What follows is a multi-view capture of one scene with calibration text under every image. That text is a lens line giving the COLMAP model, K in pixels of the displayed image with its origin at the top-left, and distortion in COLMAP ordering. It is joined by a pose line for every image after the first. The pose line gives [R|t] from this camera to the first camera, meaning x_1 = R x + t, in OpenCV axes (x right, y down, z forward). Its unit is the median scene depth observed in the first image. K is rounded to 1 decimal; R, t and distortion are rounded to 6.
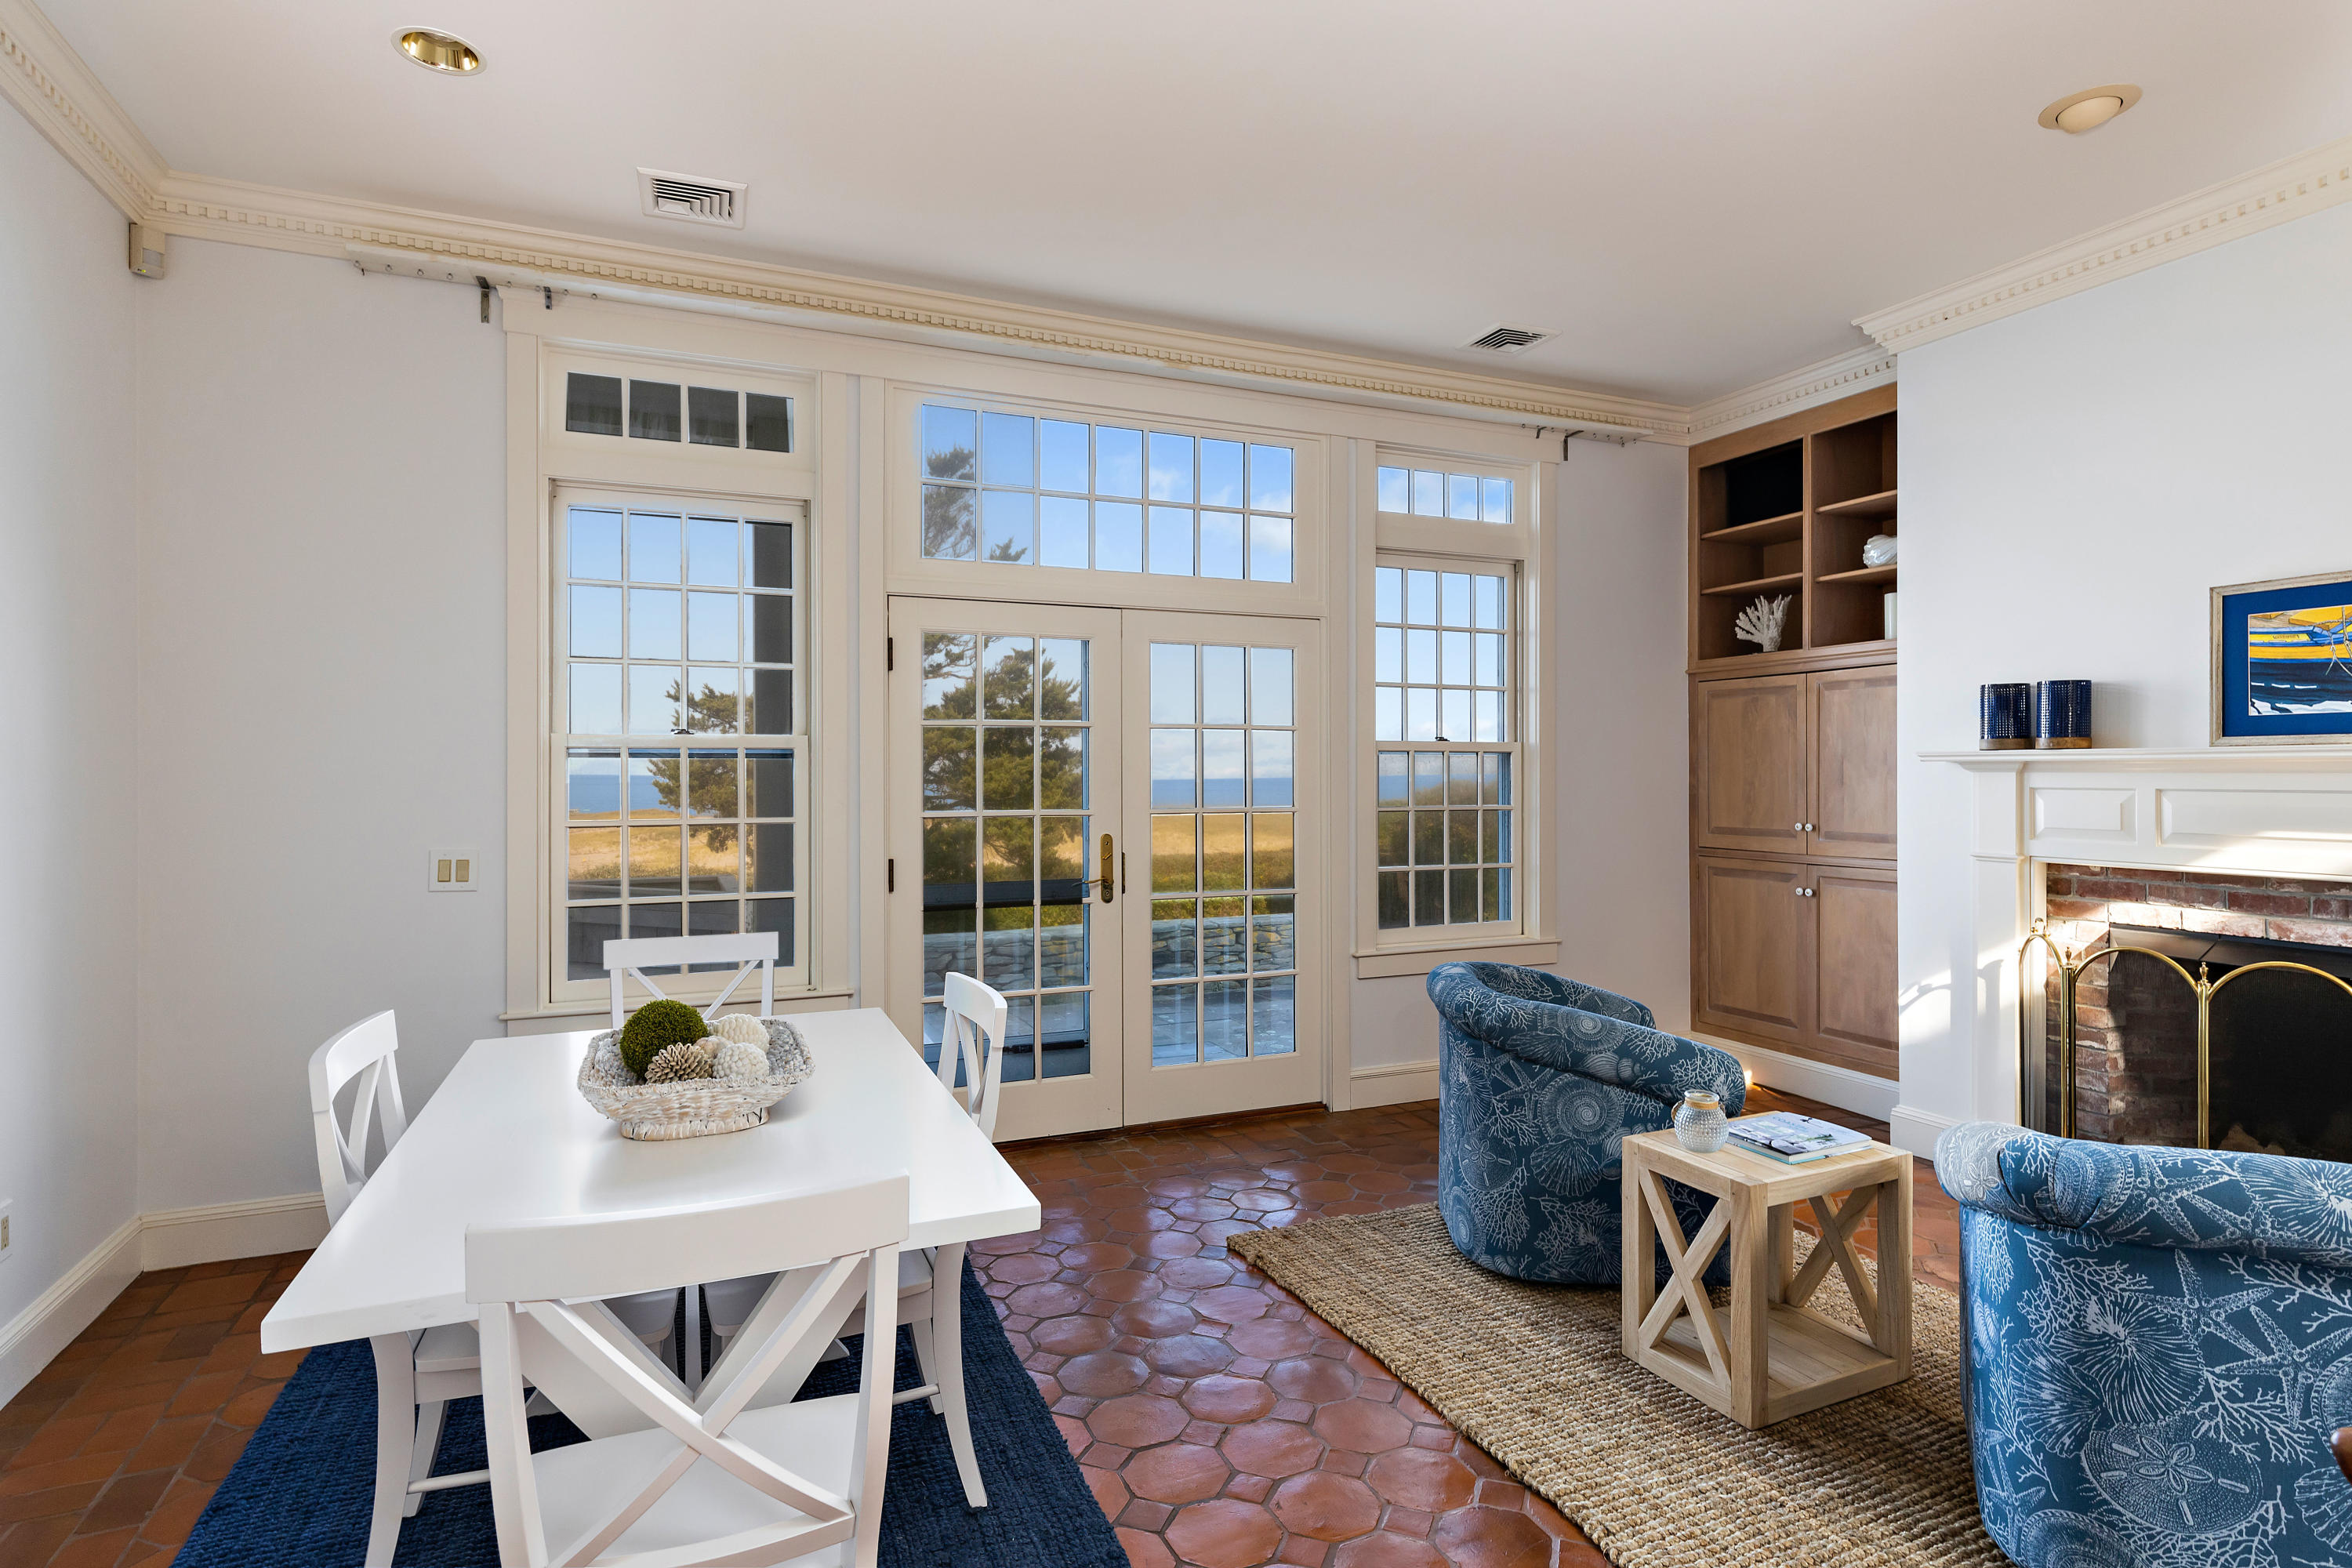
lens RADIAL K [[1182.9, 0, 1176.6], [0, 1182.9, 773.9], [0, 0, 1]] dist [-0.014055, 0.000048]
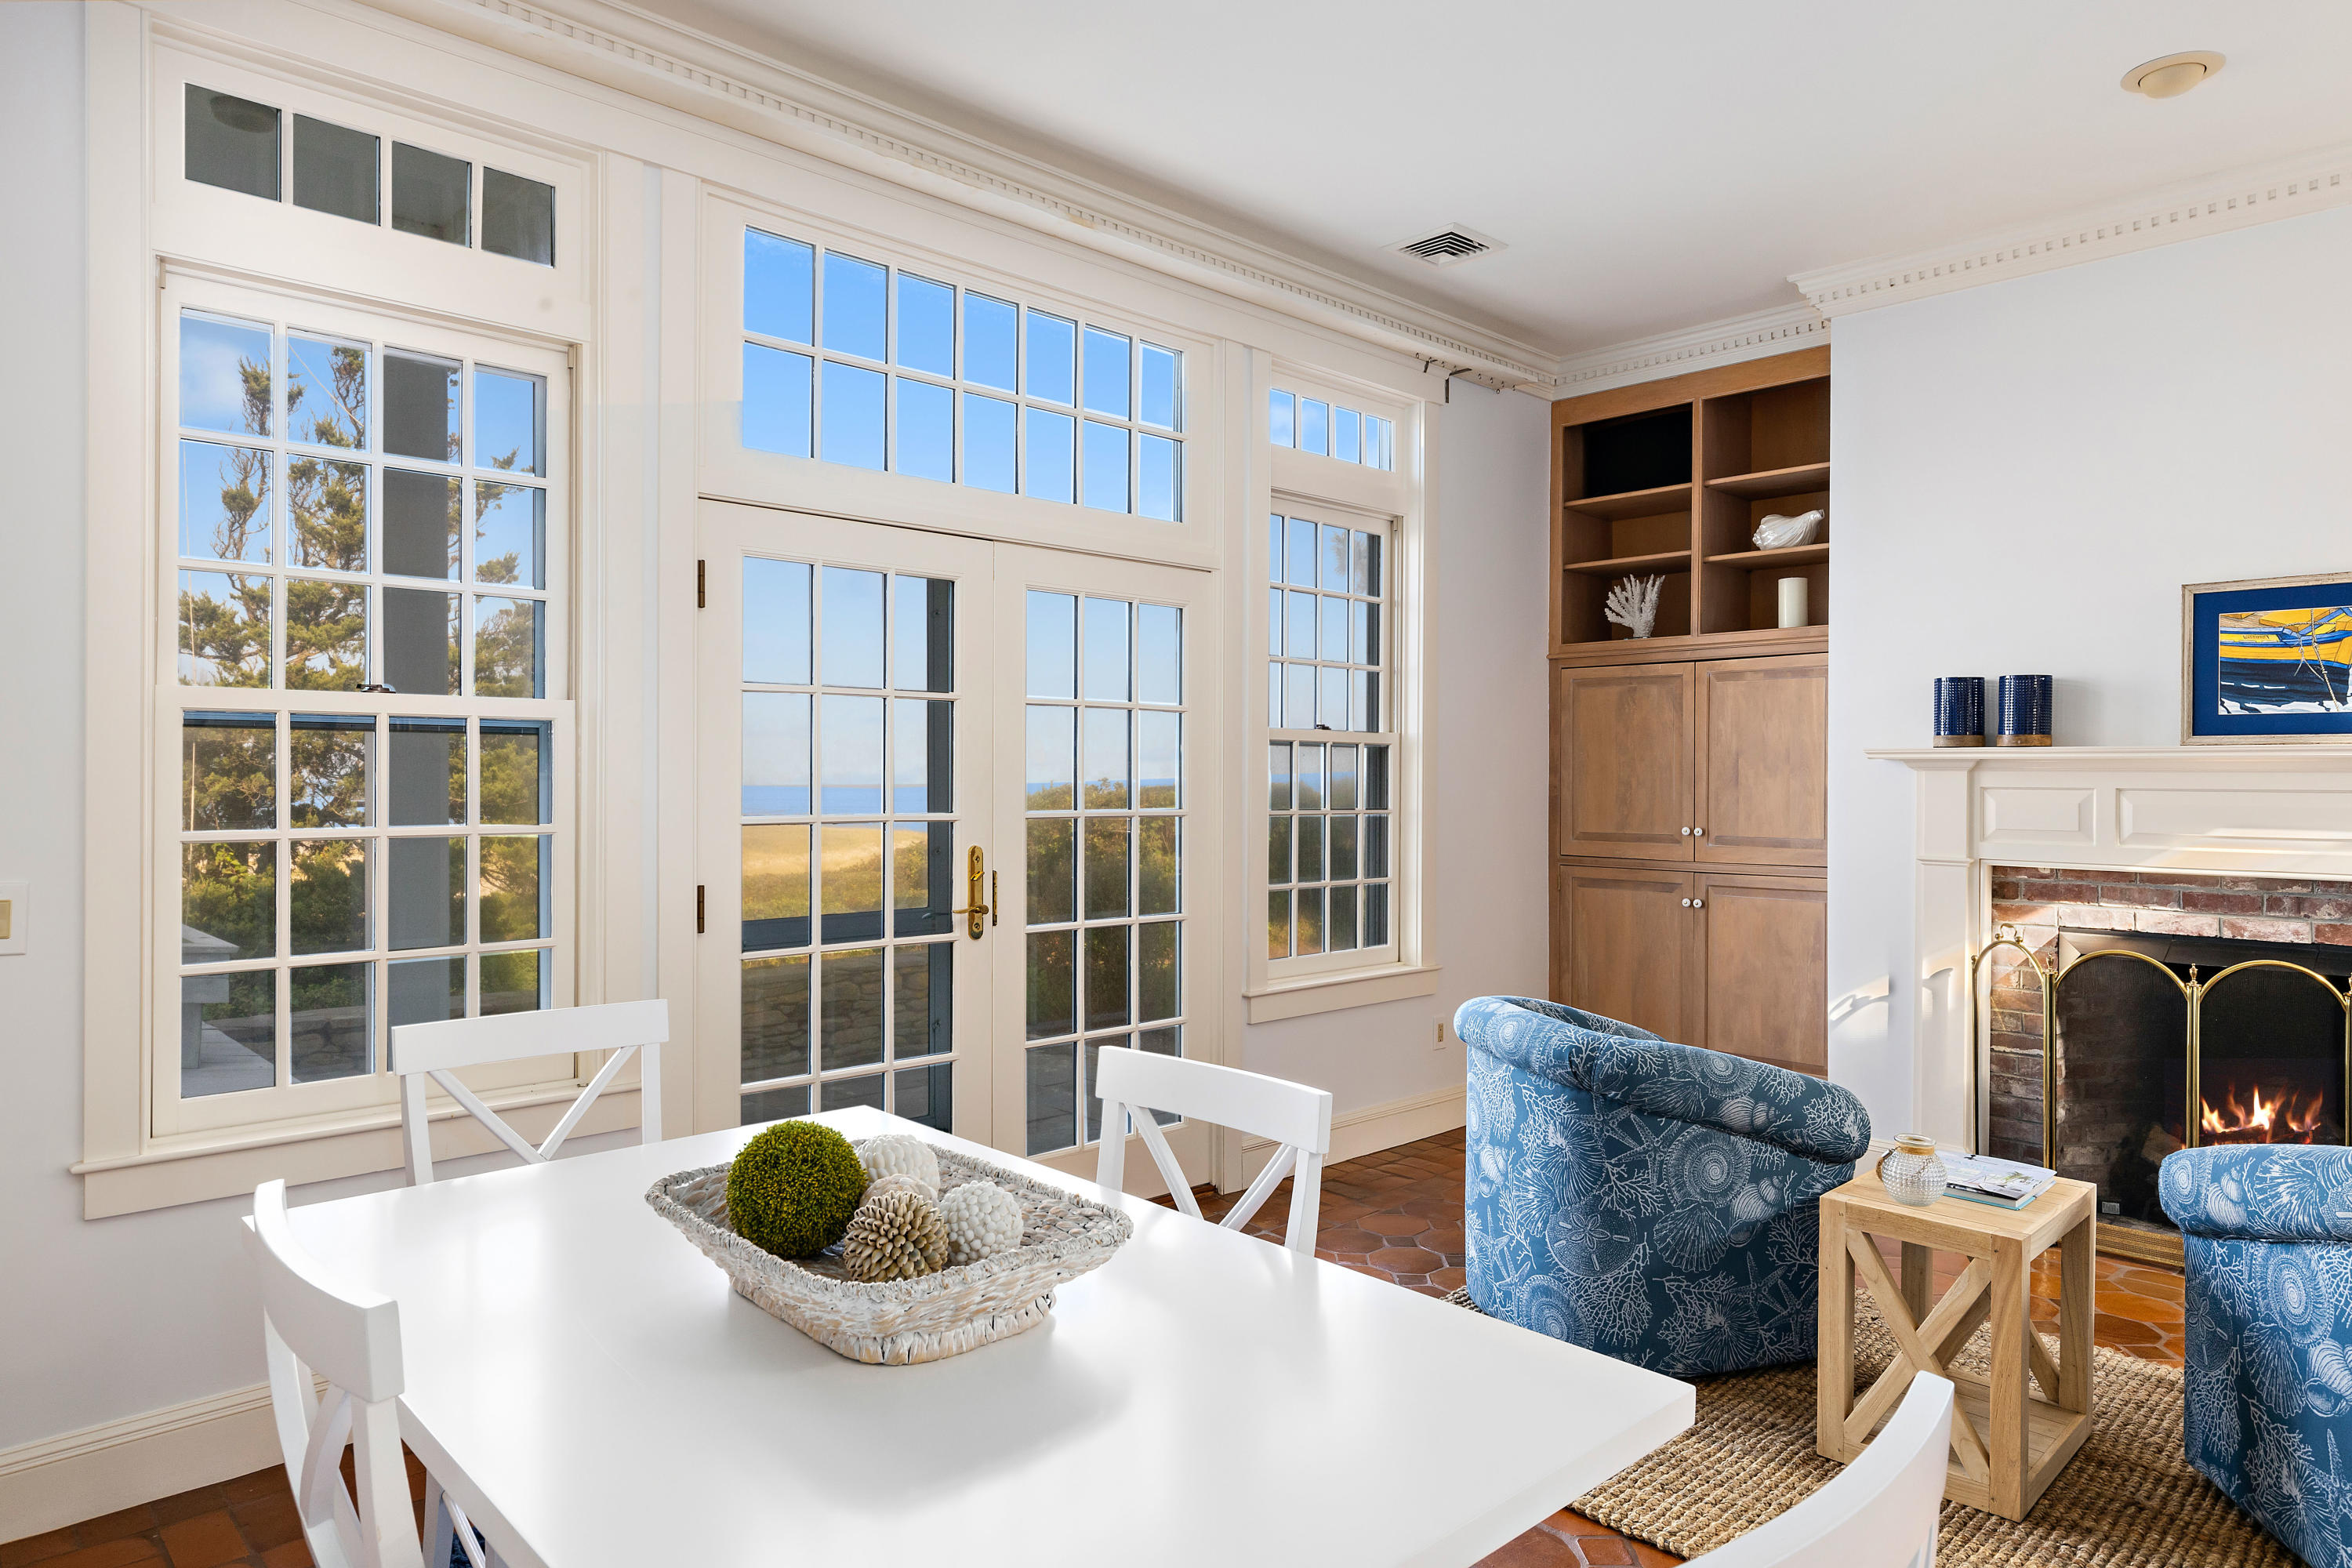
lens RADIAL K [[1415.4, 0, 1176.0], [0, 1415.4, 784.0], [0, 0, 1]] dist [-0.001358, -0.015819]
pose [[0.939272, 0.005321, 0.343132, -0.282257], [-0.007265, 0.999964, 0.004379, 0.008858], [-0.343097, -0.006606, 0.939277, 0.149566]]
